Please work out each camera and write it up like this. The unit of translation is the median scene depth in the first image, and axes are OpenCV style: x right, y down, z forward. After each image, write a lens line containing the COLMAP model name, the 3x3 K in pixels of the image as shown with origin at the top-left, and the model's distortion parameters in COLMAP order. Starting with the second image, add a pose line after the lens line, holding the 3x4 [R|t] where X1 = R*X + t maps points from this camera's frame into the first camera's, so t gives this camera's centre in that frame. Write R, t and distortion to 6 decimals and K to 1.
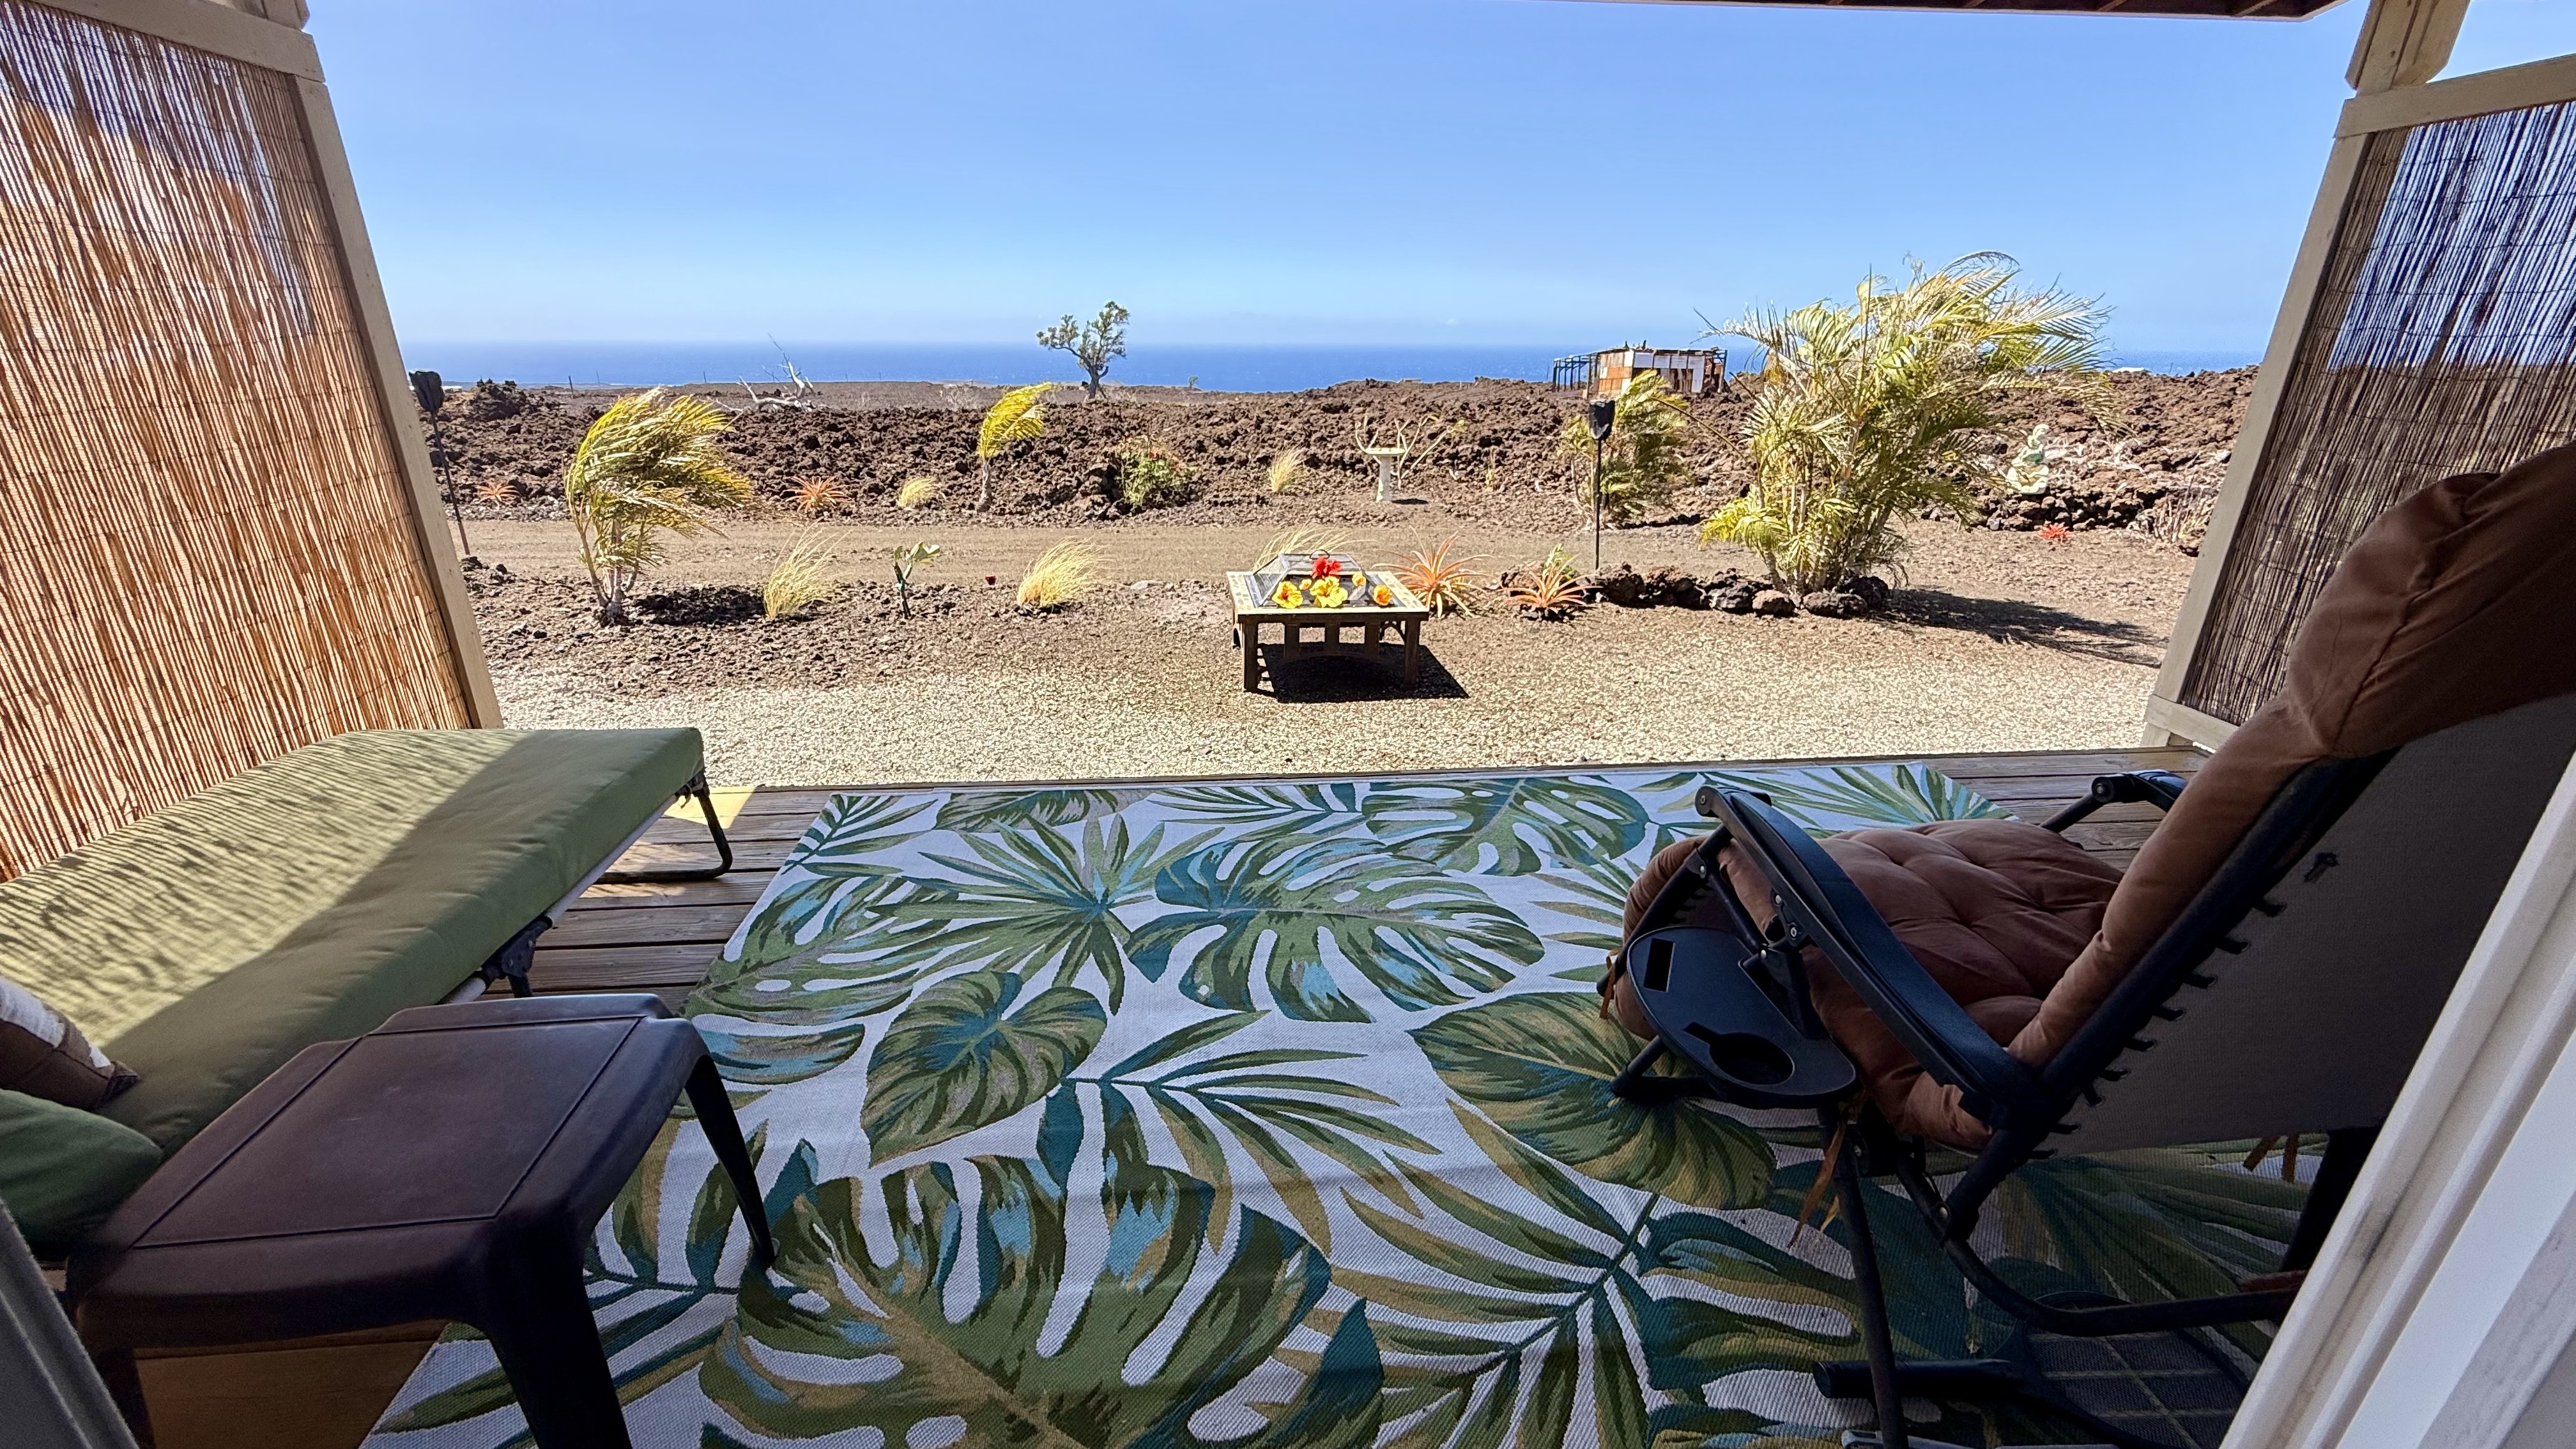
lens RADIAL K [[1025.6, 0, 1288.0], [0, 1025.6, 724.5], [0, 0, 1]] dist [-0.000268, -0.000002]
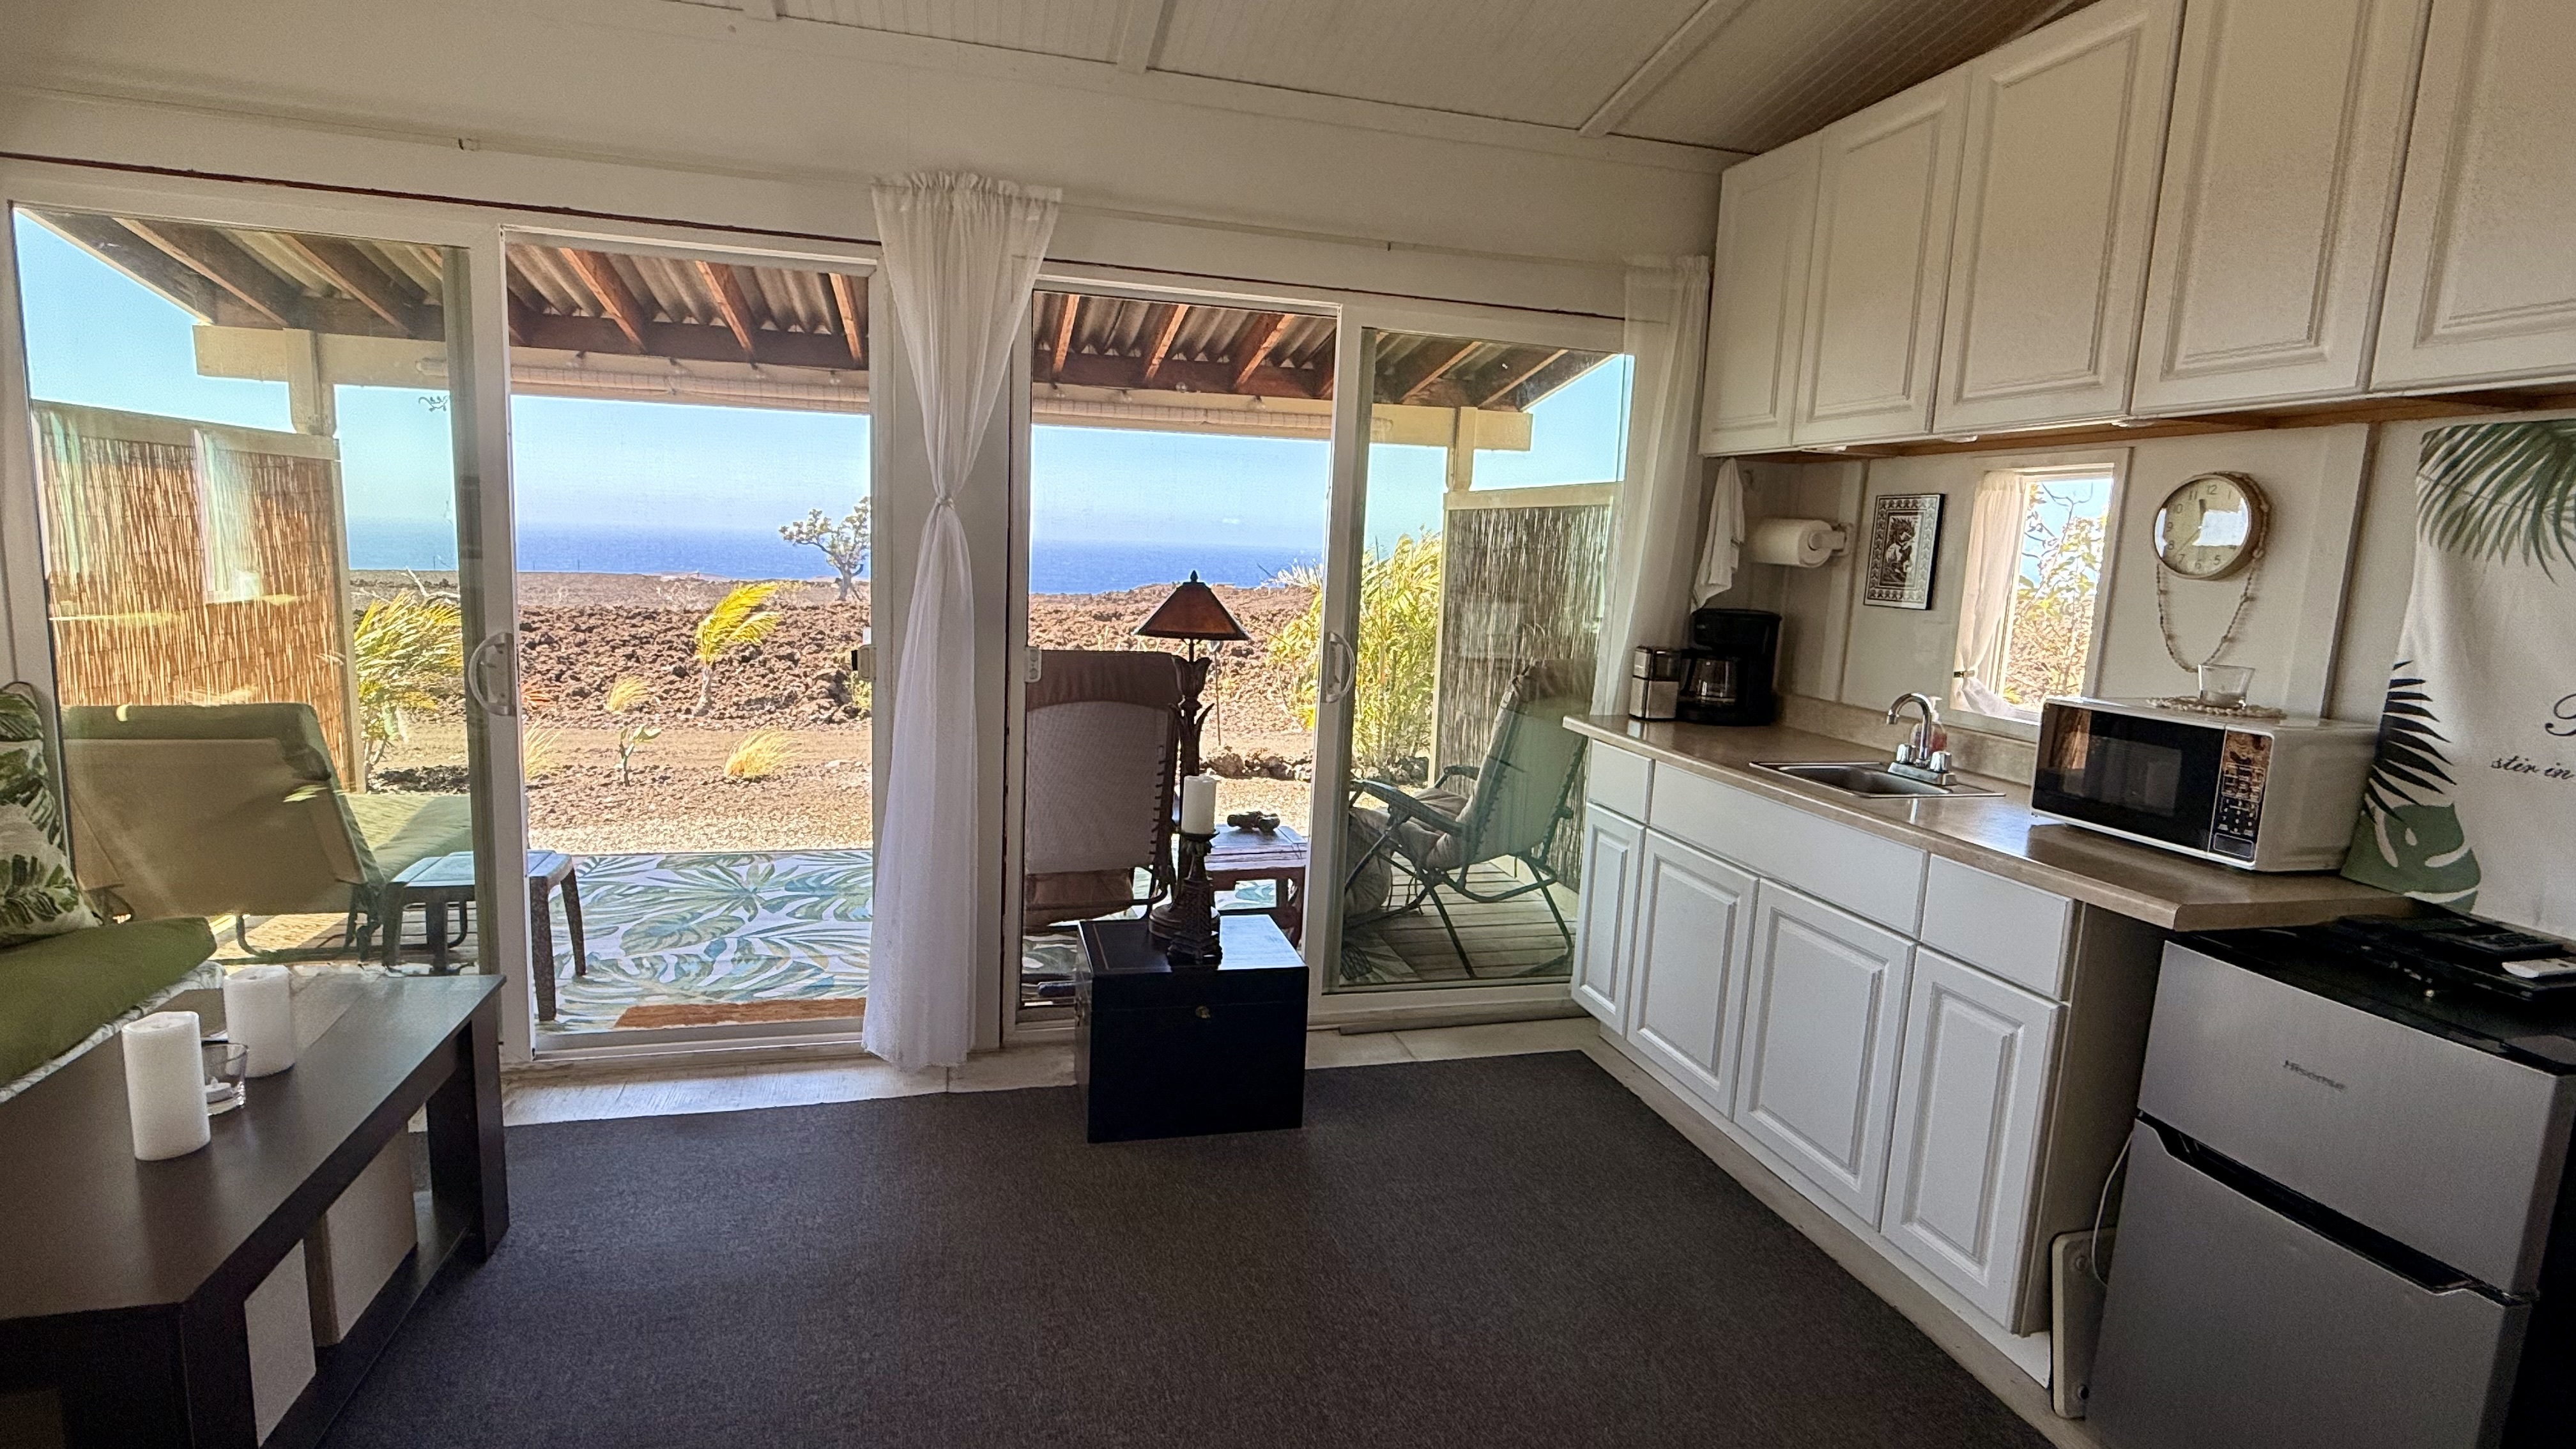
lens RADIAL K [[1217.2, 0, 1288.0], [0, 1217.2, 724.5], [0, 0, 1]] dist [0.002938, 0.000001]
pose [[0.986354, 0.002877, 0.164615, 0.167554], [0.031229, 0.978427, -0.204217, 0.146368], [-0.161651, 0.206571, 0.964986, -0.548325]]
